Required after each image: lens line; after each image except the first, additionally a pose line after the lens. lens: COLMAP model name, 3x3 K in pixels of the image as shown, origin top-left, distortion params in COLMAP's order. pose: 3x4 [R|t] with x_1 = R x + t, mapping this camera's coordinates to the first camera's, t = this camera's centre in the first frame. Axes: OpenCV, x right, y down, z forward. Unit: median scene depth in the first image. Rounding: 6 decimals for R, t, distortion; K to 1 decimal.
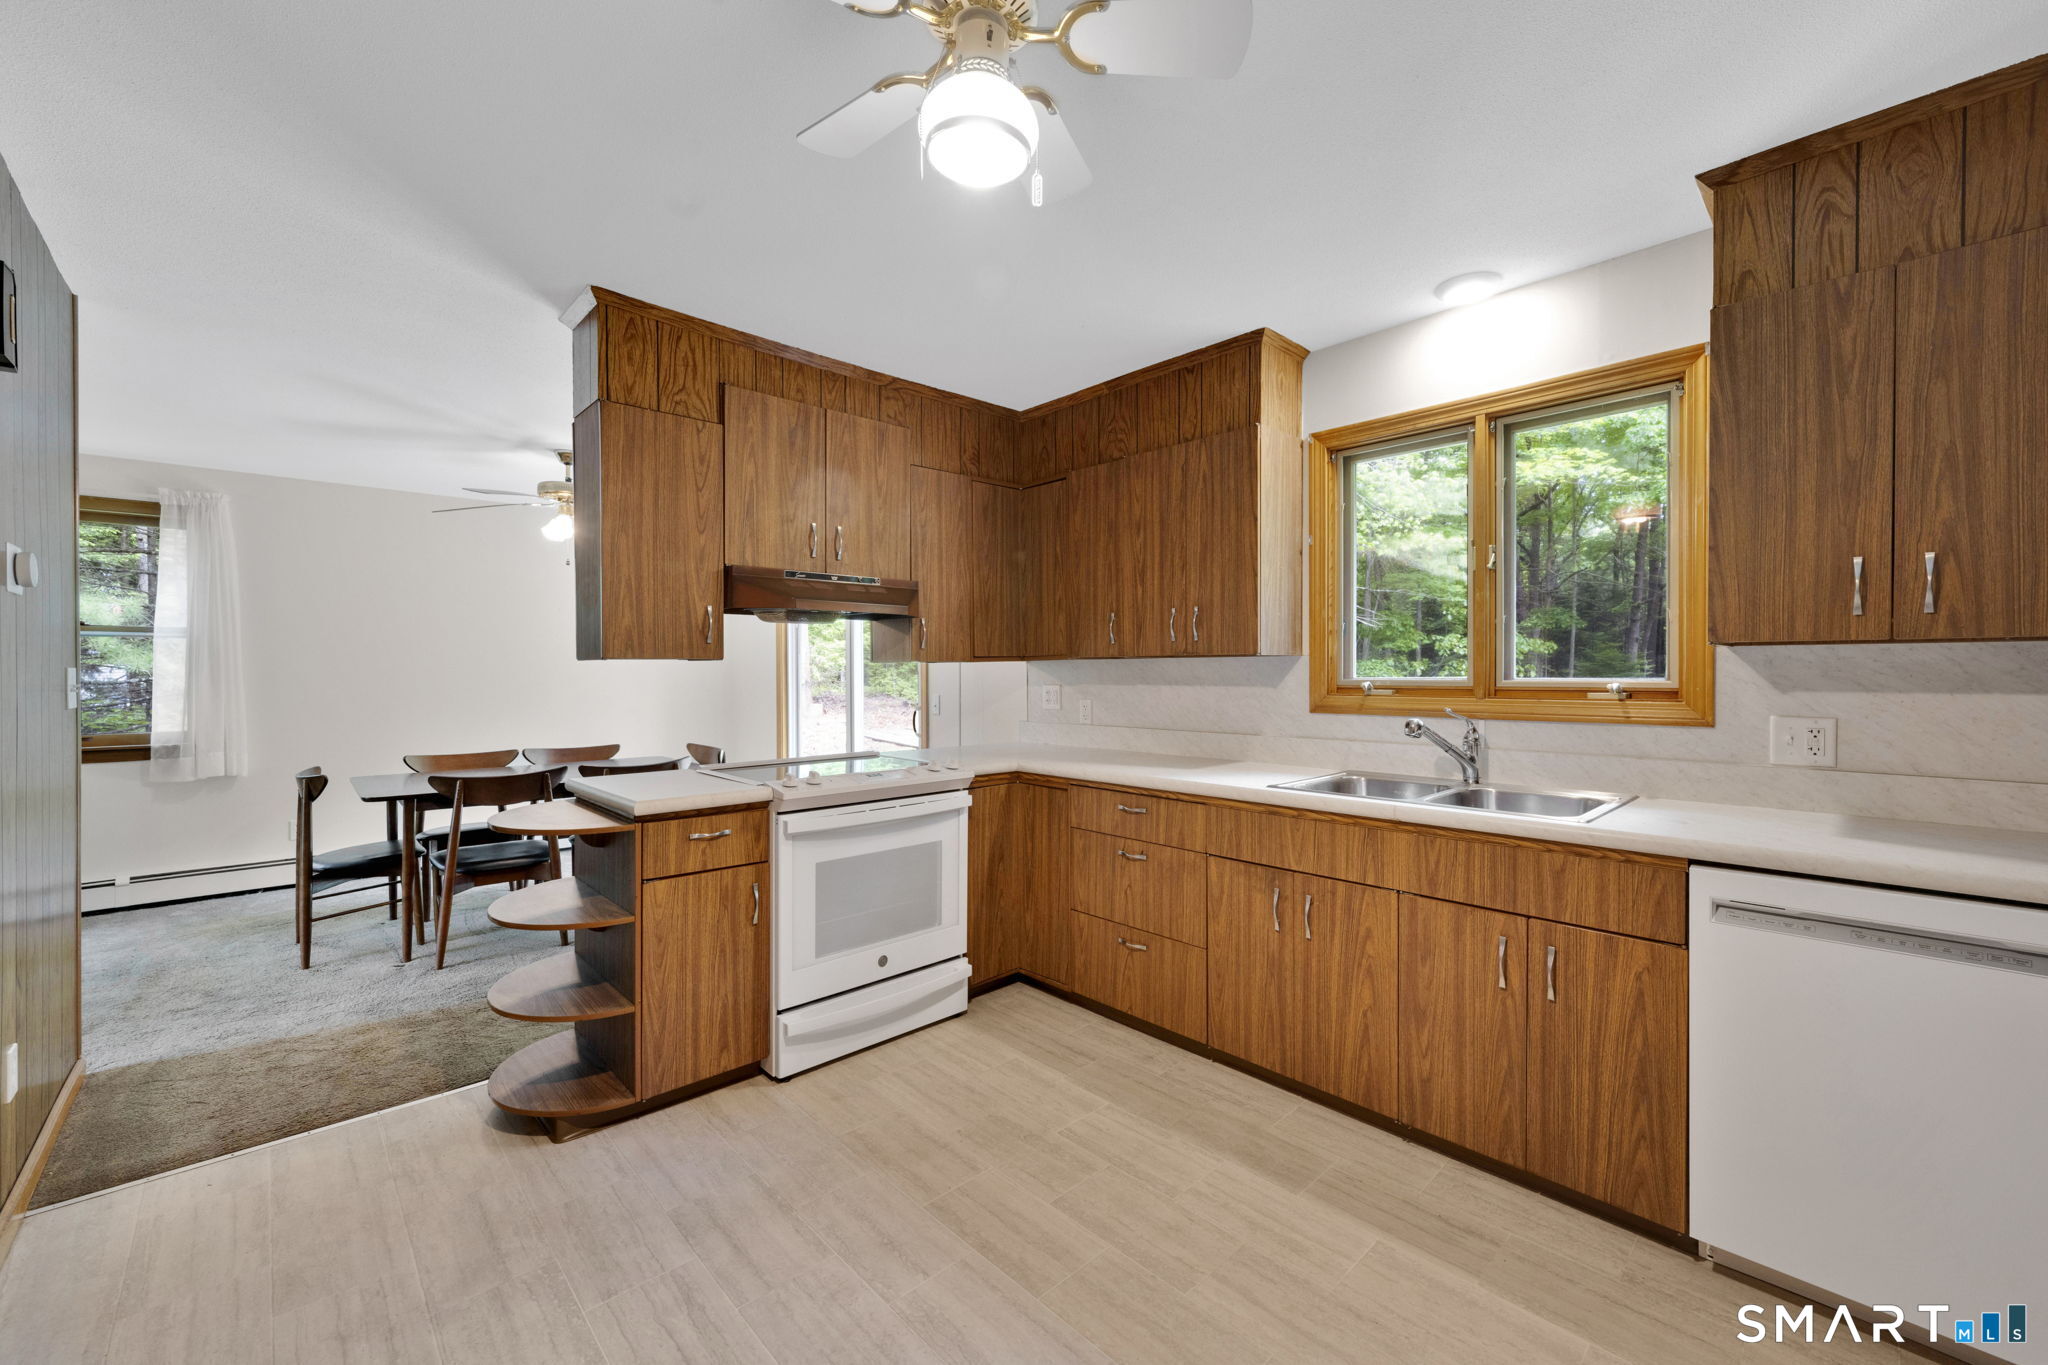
lens RADIAL K [[820.0, 0, 1030.4], [0, 820.0, 675.7], [0, 0, 1]] dist [-0.001842, 0.000019]
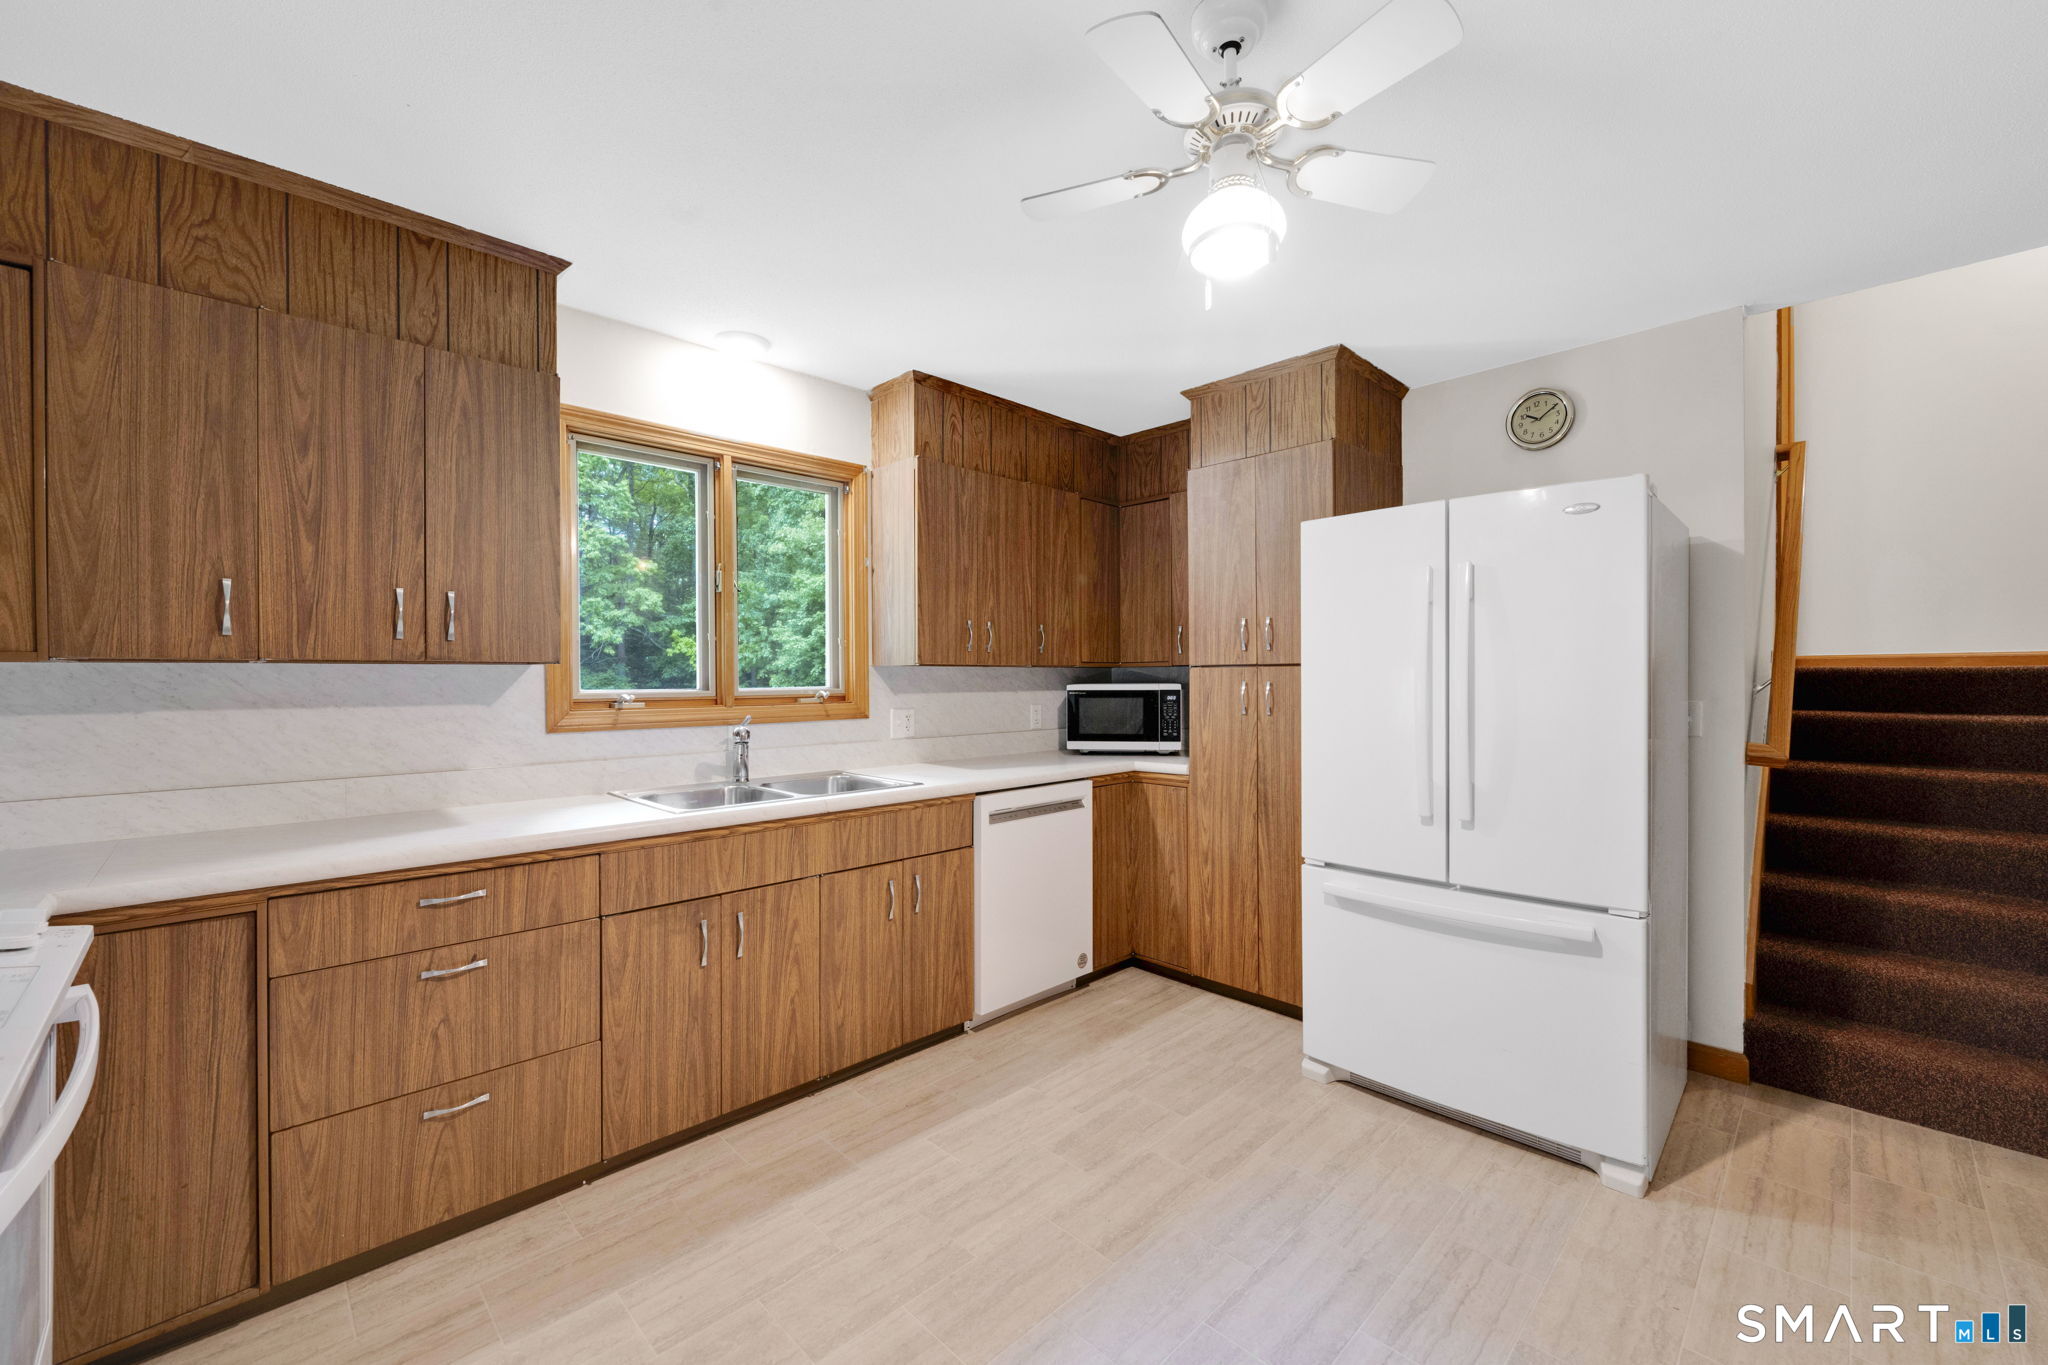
lens RADIAL K [[820.0, 0, 1023.0], [0, 820.0, 679.4], [0, 0, 1]] dist [-0.001842, 0.000019]
pose [[-0.020492, 0.001806, 0.999788, -0.656691], [0.012390, 0.999922, -0.001553, -0.003434], [-0.999713, 0.012356, -0.020513, 0.696070]]
